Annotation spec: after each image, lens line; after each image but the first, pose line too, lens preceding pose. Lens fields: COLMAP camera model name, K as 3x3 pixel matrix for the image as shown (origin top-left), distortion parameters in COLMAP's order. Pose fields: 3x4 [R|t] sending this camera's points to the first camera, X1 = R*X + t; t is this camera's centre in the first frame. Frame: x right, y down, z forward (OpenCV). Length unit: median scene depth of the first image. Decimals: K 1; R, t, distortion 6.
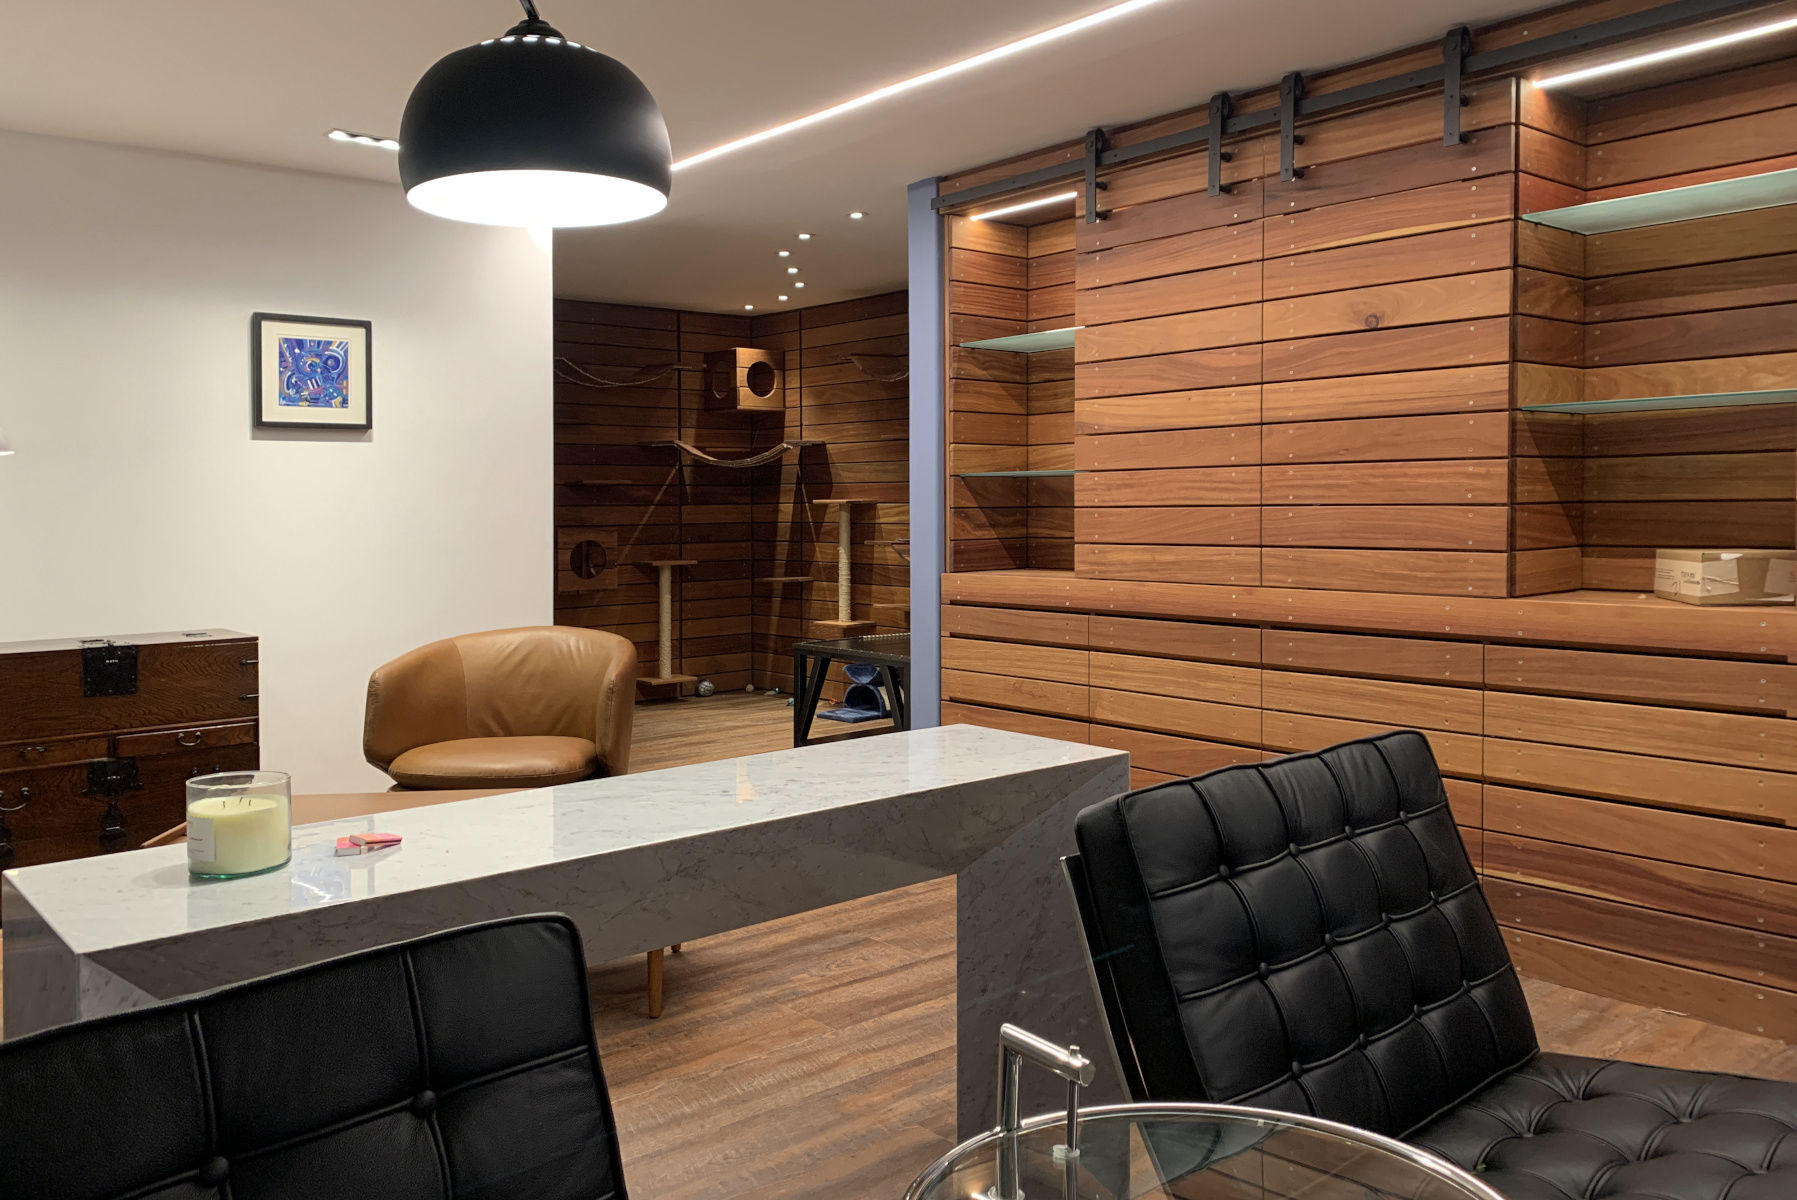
lens RADIAL K [[1308.3, 0, 893.7], [0, 1308.3, 543.5], [0, 0, 1]] dist [-0.008998, -0.002257]
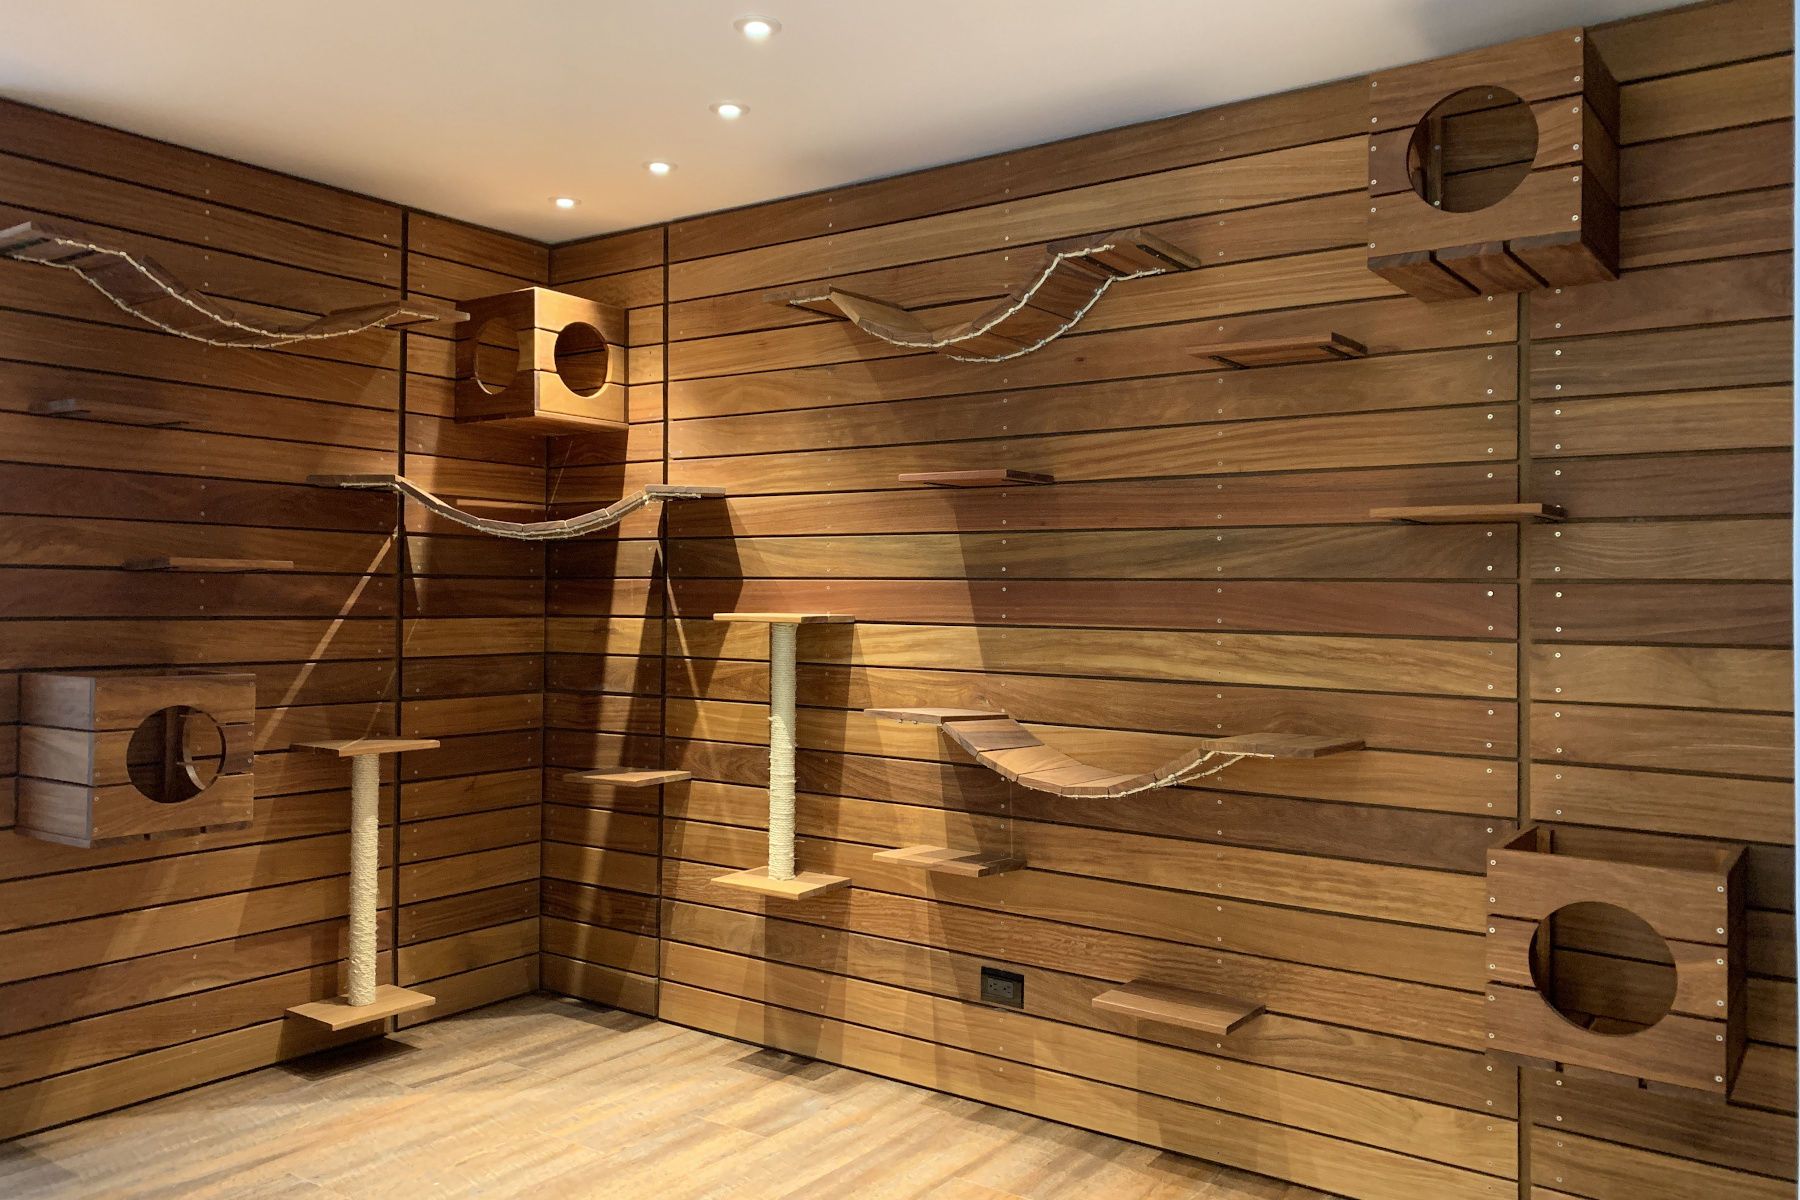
lens RADIAL K [[1372.4, 0, 900.0], [0, 1372.4, 600.0], [0, 0, 1]] dist [-0.006712, 0.000972]
pose [[0.971905, 0.016293, 0.234810, -0.105081], [-0.007988, 0.999310, -0.036279, -0.019478], [-0.235239, 0.033384, 0.971364, 0.483533]]
